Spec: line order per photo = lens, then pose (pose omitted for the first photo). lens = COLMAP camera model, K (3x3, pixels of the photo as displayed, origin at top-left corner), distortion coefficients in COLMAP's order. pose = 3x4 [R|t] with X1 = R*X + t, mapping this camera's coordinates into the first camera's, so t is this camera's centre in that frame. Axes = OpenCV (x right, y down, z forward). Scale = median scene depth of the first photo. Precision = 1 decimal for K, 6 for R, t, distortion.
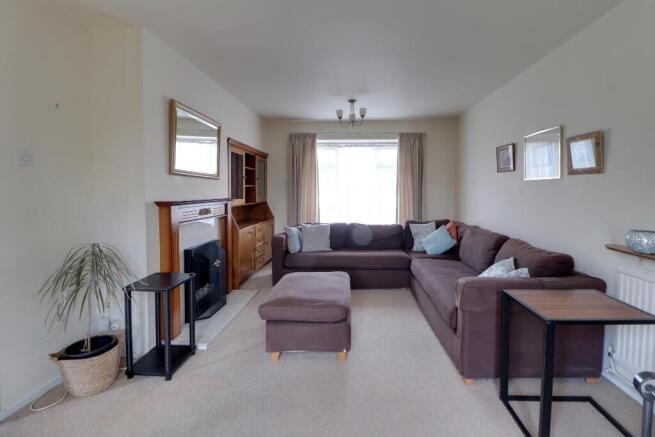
lens RADIAL K [[301.7, 0, 343.3], [0, 301.7, 200.2], [0, 0, 1]] dist [-0.000190, -0.015268]
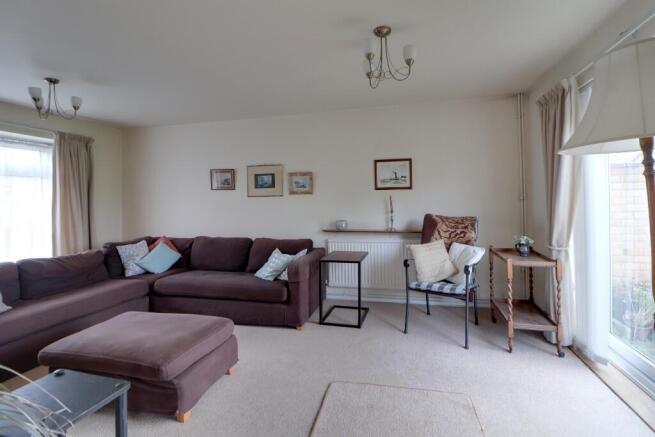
lens RADIAL K [[301.7, 0, 343.3], [0, 301.7, 200.2], [0, 0, 1]] dist [-0.000190, -0.015268]
pose [[0.191884, -0.002259, 0.981415, -0.458312], [0.051449, 0.998645, -0.007760, -0.012159], [-0.980068, 0.051981, 0.191740, 0.199248]]
